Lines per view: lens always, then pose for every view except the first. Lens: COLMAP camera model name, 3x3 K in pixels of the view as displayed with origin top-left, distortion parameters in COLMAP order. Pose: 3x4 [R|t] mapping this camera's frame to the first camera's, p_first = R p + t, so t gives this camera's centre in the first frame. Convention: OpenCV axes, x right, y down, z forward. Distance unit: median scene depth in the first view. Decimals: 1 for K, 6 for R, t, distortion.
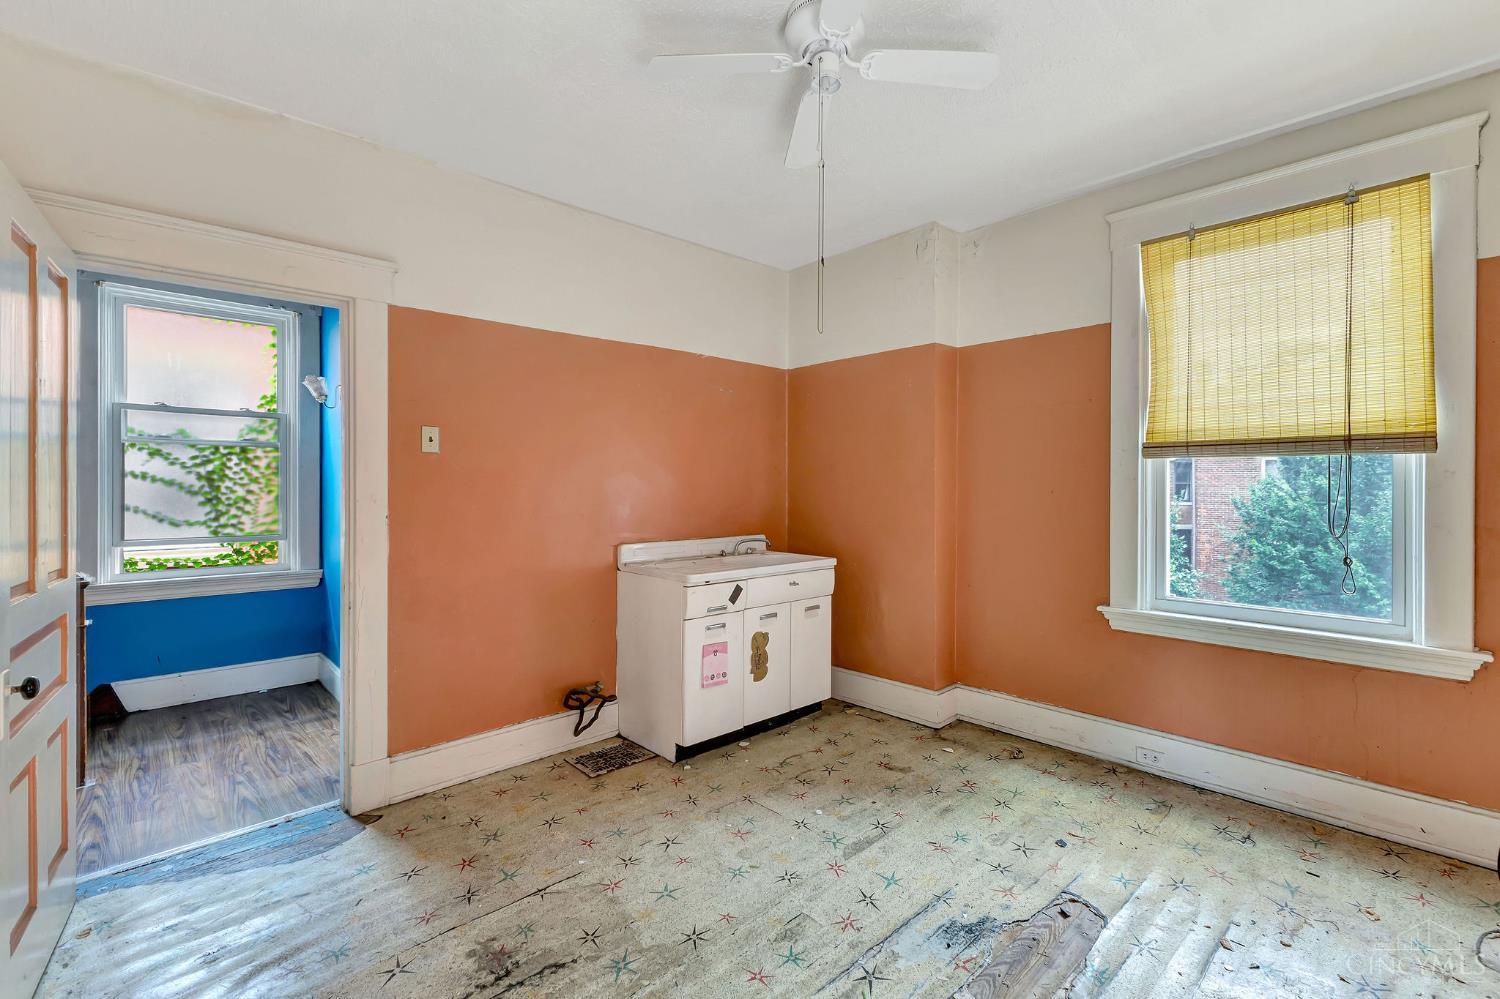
lens RADIAL K [[644.8, 0, 748.8], [0, 644.8, 489.6], [0, 0, 1]] dist [0.003123, 0.000240]
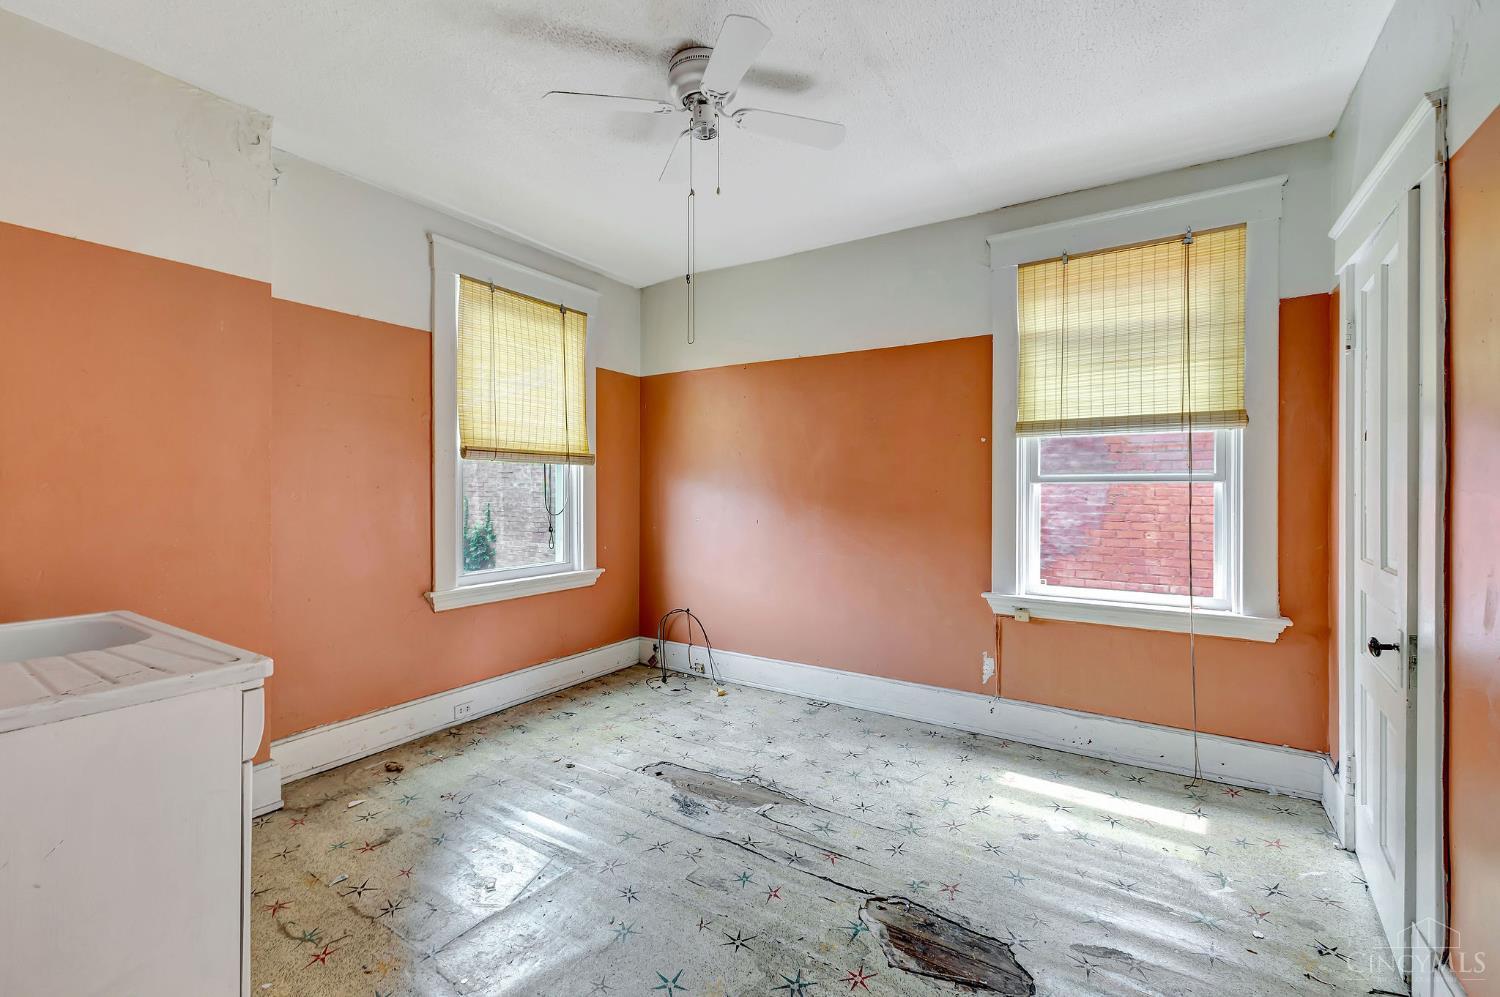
lens RADIAL K [[644.8, 0, 746.2], [0, 644.8, 496.1], [0, 0, 1]] dist [0.003123, 0.000240]
pose [[-0.238504, -0.017655, 0.970981, -0.723624], [-0.001105, 0.999839, 0.017909, -0.003044], [-0.971141, 0.003198, -0.238485, 0.856656]]
